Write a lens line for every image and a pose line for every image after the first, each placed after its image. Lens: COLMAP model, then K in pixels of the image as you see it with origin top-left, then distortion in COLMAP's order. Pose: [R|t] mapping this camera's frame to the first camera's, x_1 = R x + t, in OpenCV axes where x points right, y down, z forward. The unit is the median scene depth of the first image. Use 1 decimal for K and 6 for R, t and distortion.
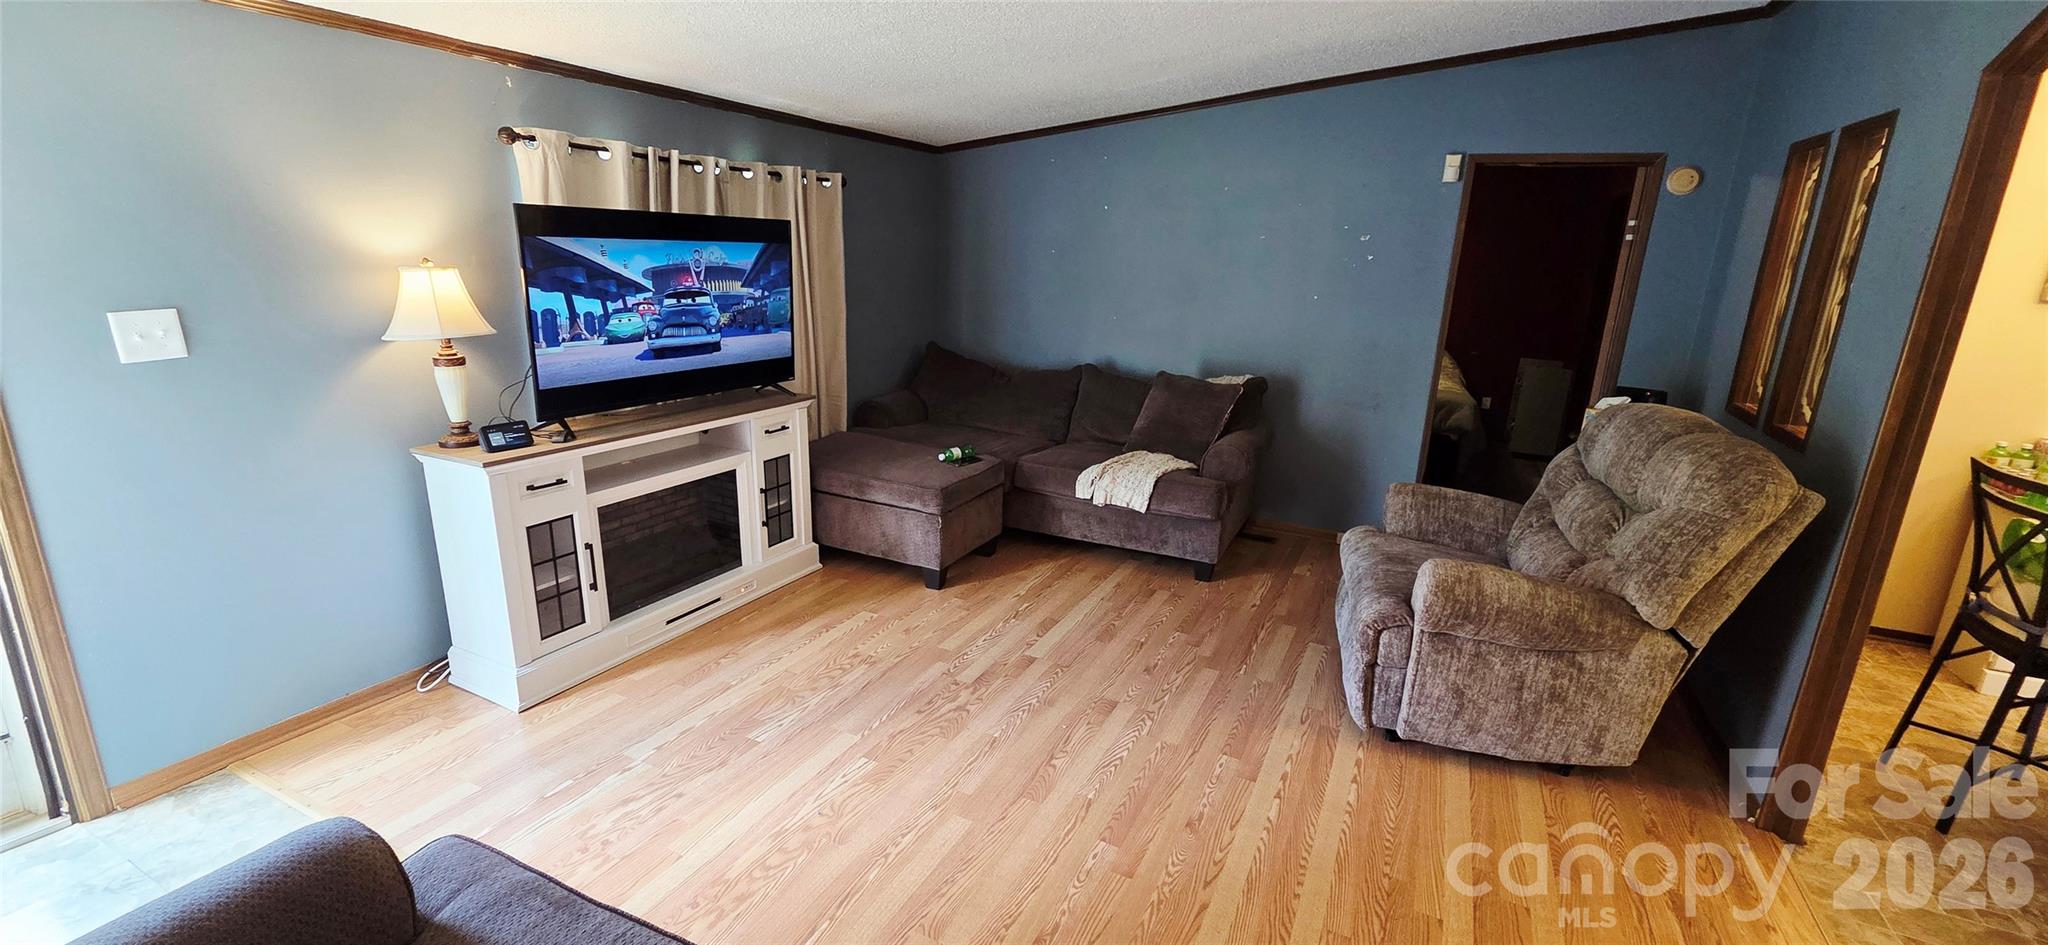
lens RADIAL K [[853.3, 0, 1018.0], [0, 853.3, 471.8], [0, 0, 1]] dist [-0.000755, -0.000032]
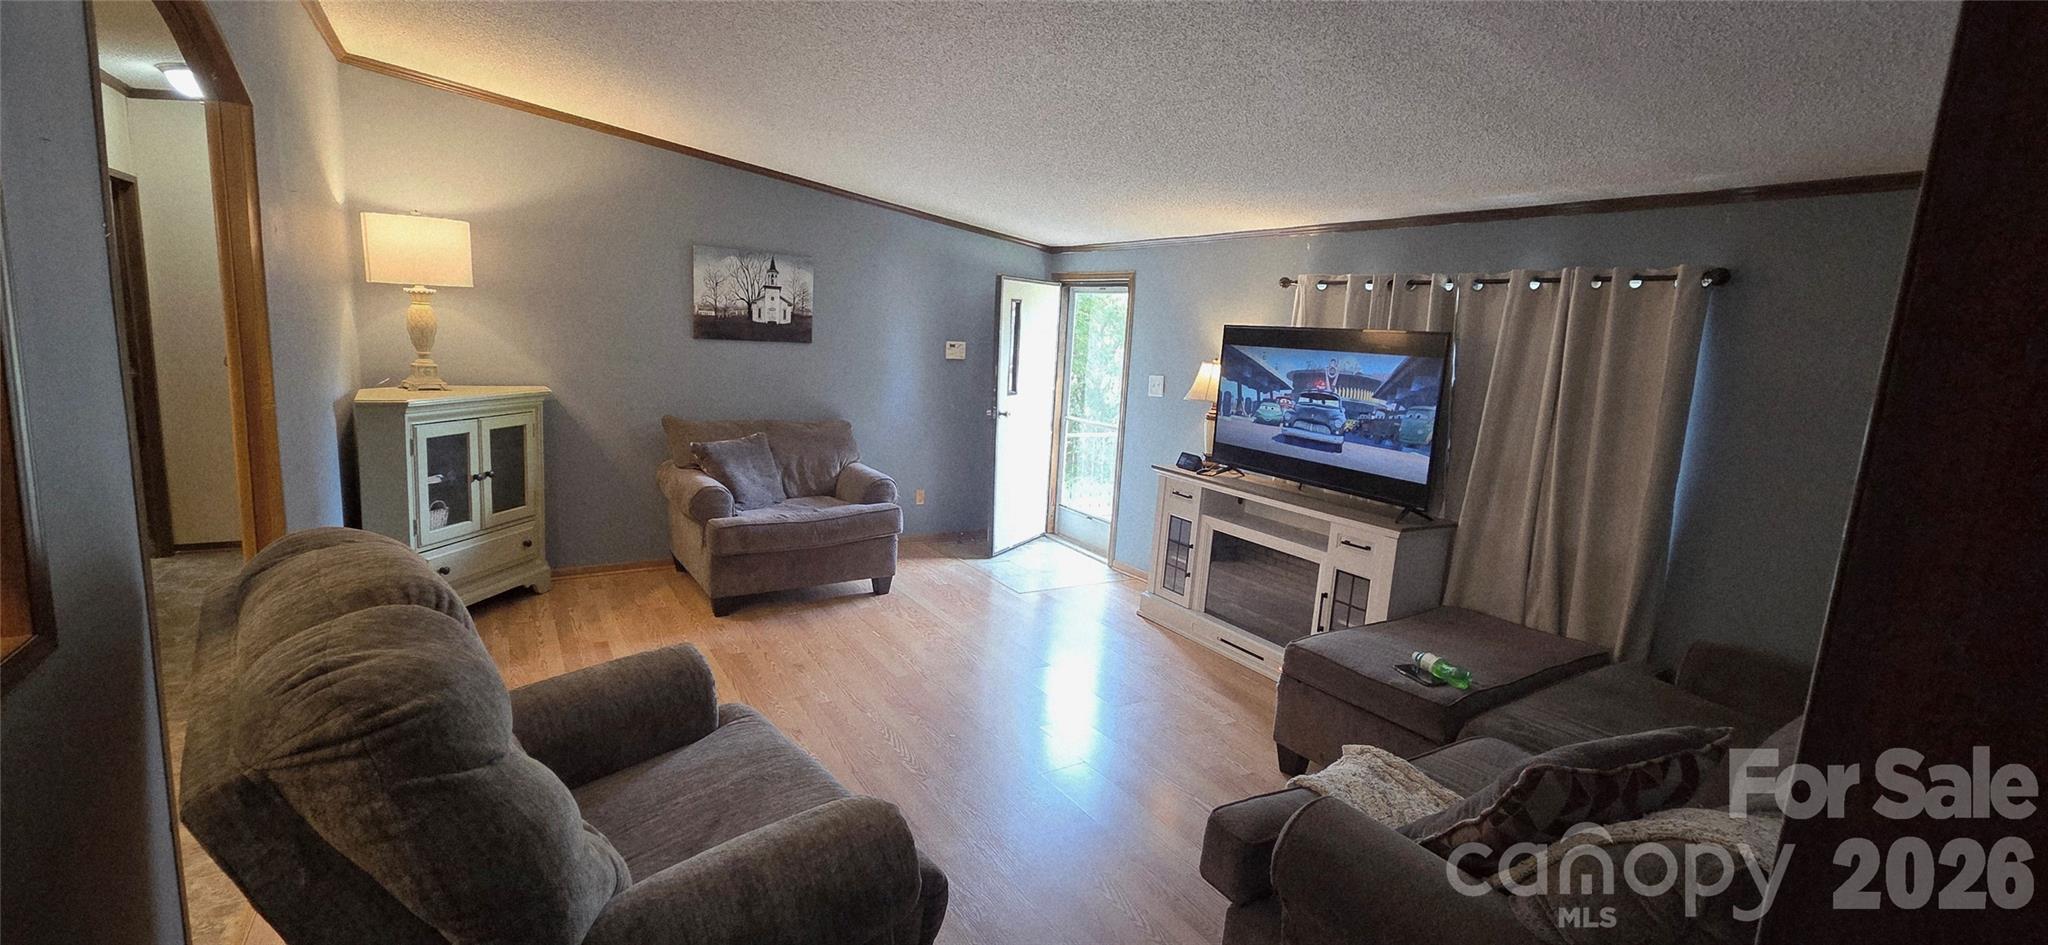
lens RADIAL K [[853.3, 0, 1019.0], [0, 853.3, 468.5], [0, 0, 1]] dist [-0.000755, -0.000032]
pose [[-0.537813, 0.070298, -0.840128, 0.815310], [-0.285919, 0.922250, 0.260202, -0.307627], [0.793100, 0.380149, -0.475898, 1.288013]]
